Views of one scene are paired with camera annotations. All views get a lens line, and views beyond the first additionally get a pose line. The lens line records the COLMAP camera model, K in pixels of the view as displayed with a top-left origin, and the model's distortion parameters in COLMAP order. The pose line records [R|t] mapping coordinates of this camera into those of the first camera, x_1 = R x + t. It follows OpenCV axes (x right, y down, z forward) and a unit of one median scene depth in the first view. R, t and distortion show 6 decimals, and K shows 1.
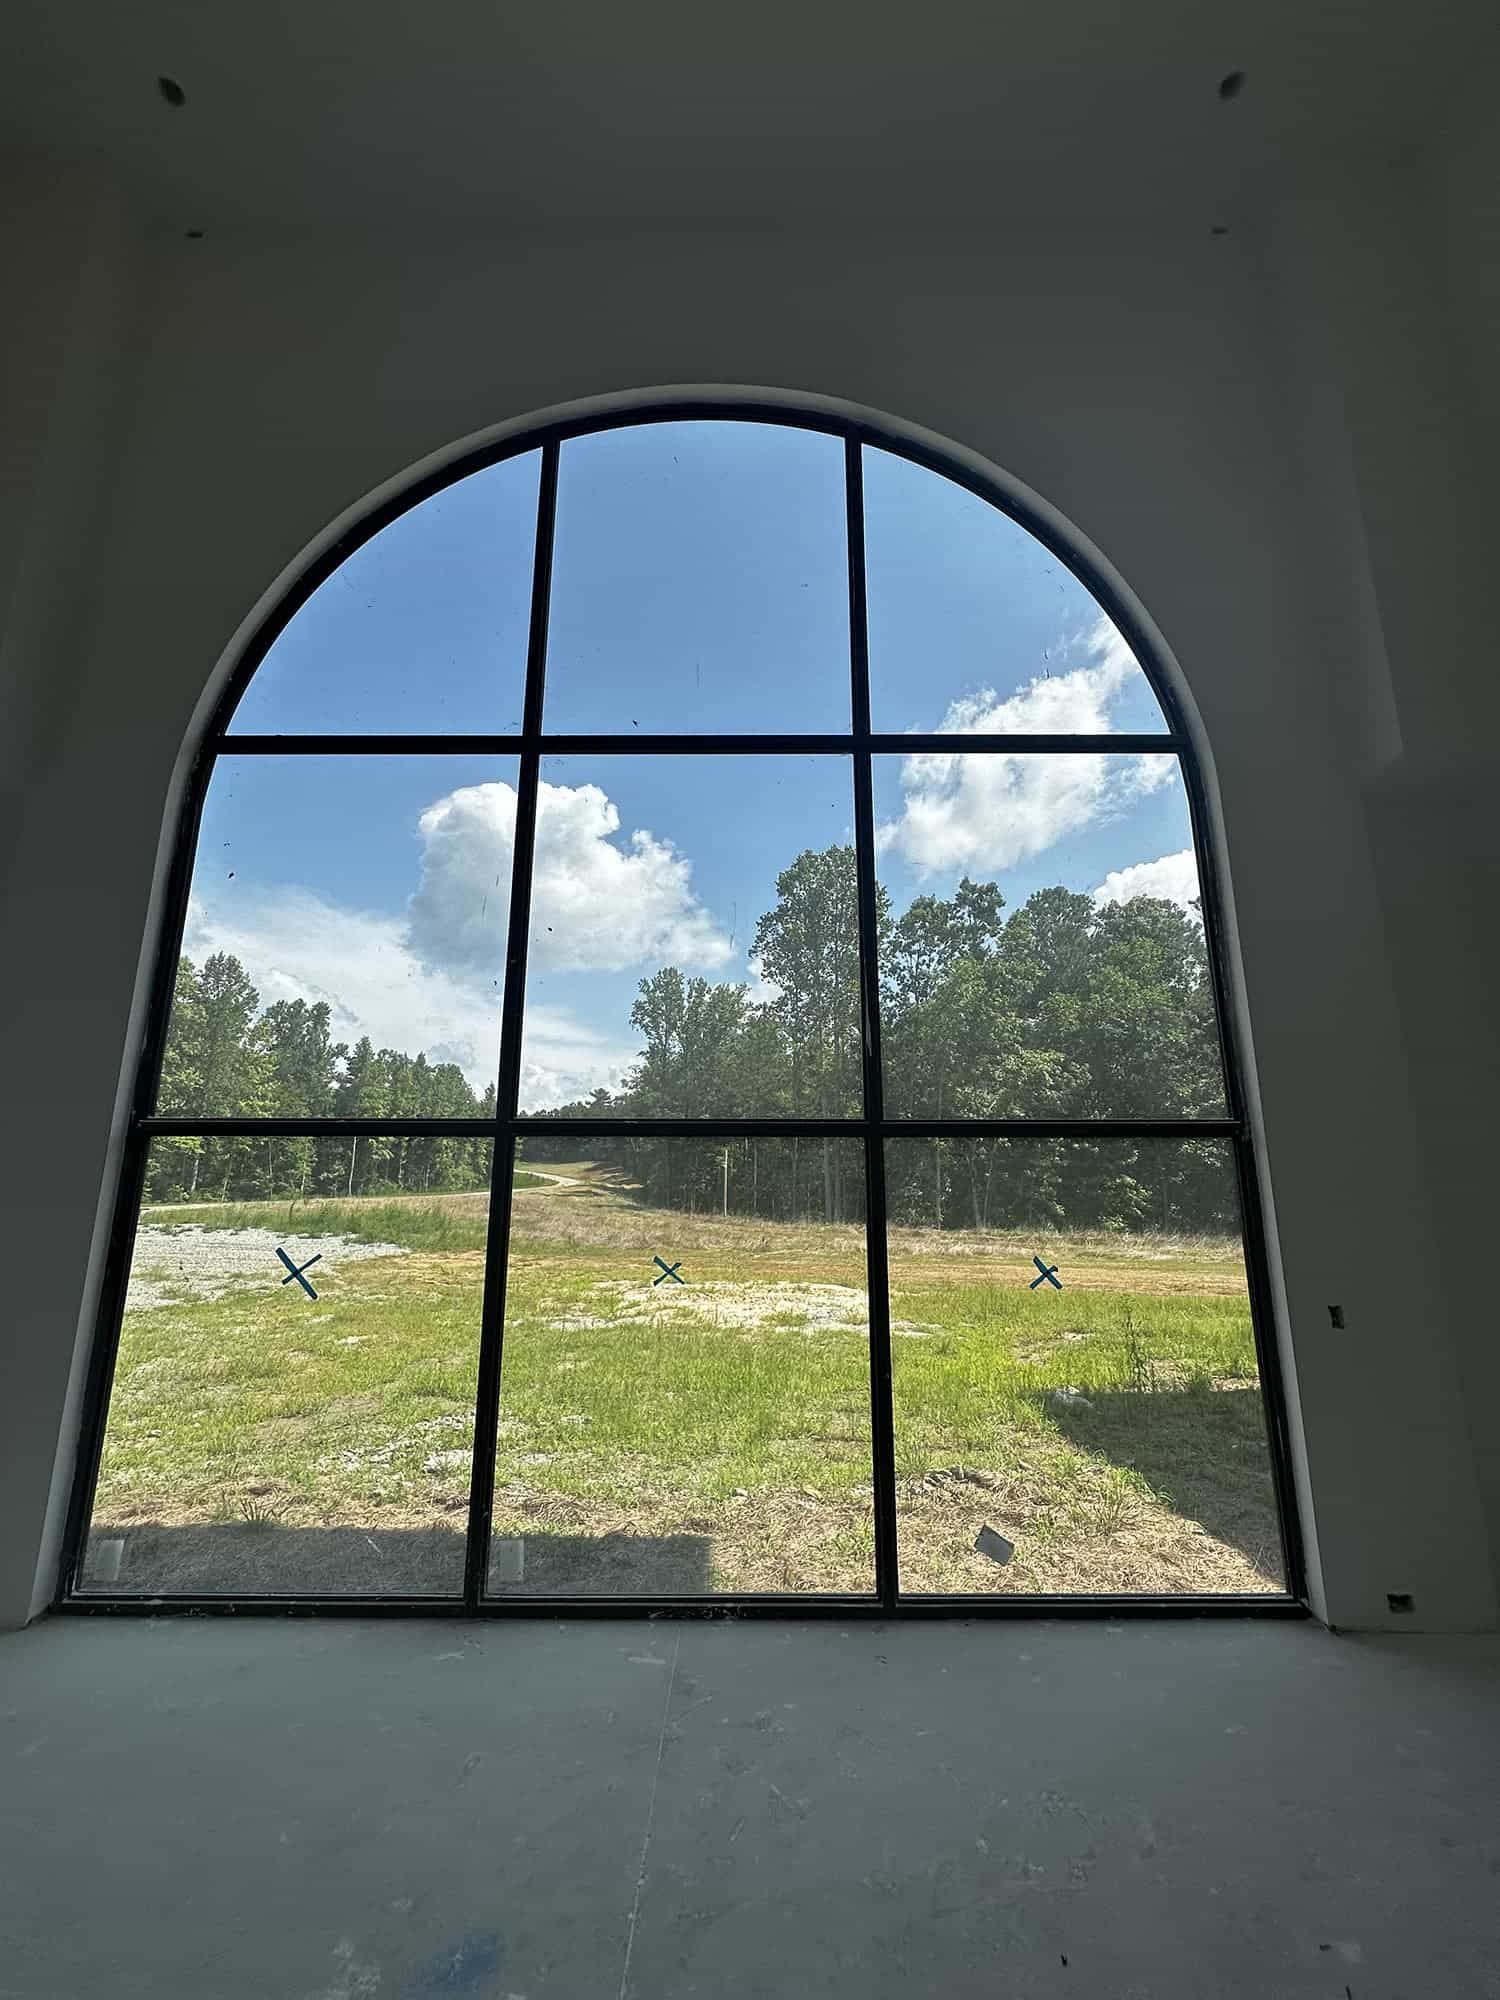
lens RADIAL K [[766.5, 0, 745.8], [0, 766.5, 992.6], [0, 0, 1]] dist [0.000072, 0.000138]
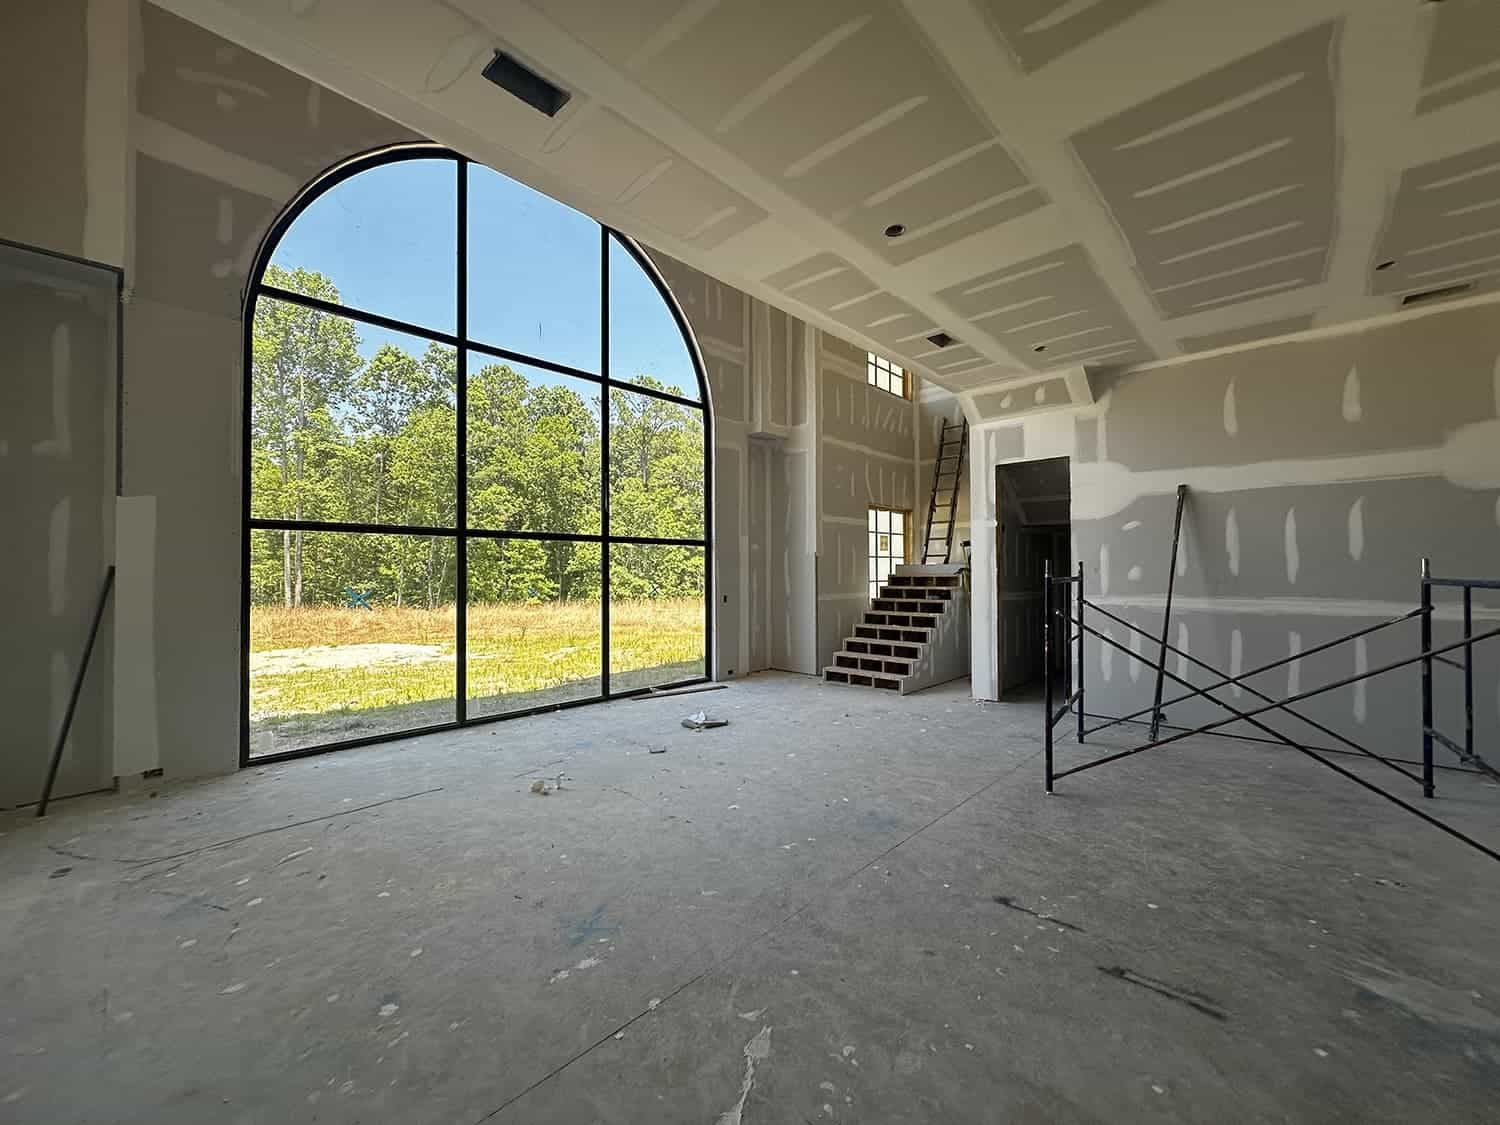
lens RADIAL K [[596.0, 0, 751.6], [0, 596.0, 563.6], [0, 0, 1]] dist [-0.003414, 0.000374]
pose [[0.688812, 0.001475, 0.724938, -0.865464], [-0.142865, 0.980663, 0.133750, -0.078584], [-0.710723, -0.195697, 0.675704, -0.675538]]
